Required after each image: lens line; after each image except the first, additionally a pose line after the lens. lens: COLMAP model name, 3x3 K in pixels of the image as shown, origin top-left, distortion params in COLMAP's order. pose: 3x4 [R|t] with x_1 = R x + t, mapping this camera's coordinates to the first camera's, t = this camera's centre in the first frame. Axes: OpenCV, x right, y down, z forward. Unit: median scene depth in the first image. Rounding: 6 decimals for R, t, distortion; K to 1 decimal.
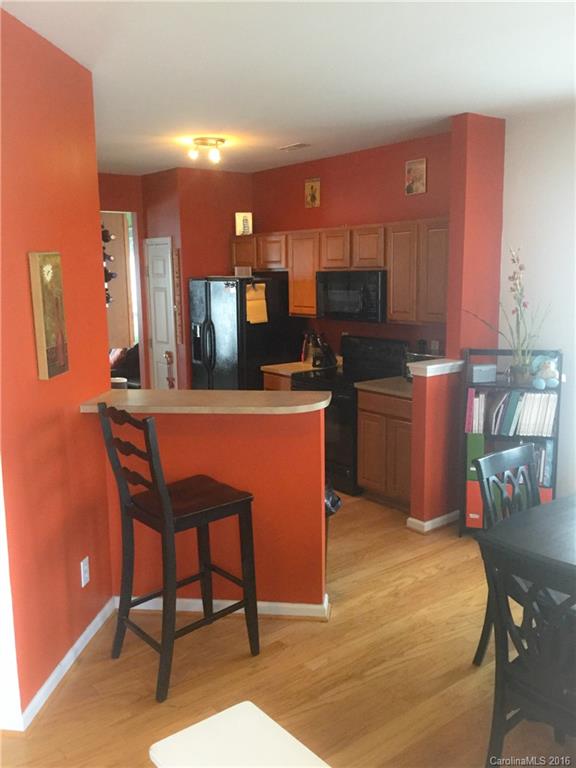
lens RADIAL K [[695.3, 0, 288.0], [0, 695.3, 384.0], [0, 0, 1]] dist [0.106775, -0.208994]
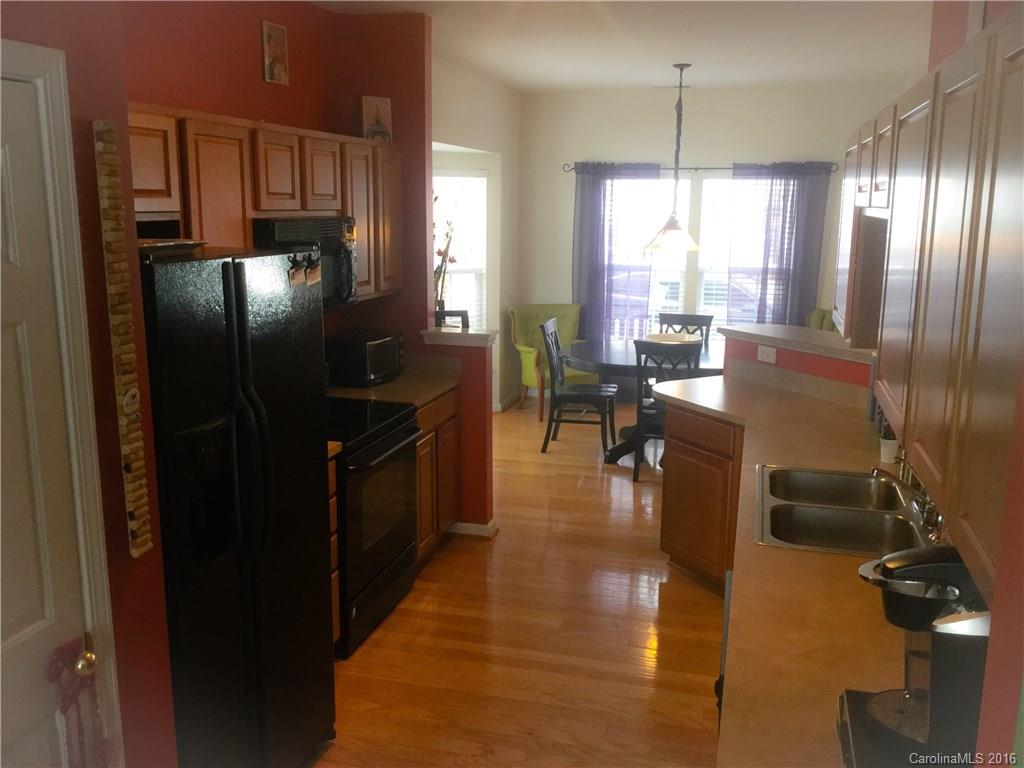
lens RADIAL K [[924.4, 0, 512.0], [0, 924.4, 384.0], [0, 0, 1]] dist [0.085293, -0.002809]
pose [[-0.594638, -0.145093, 0.790793, -0.521260], [0.136036, 0.951243, 0.276825, -0.200913], [-0.792401, 0.272187, -0.545907, 1.204220]]
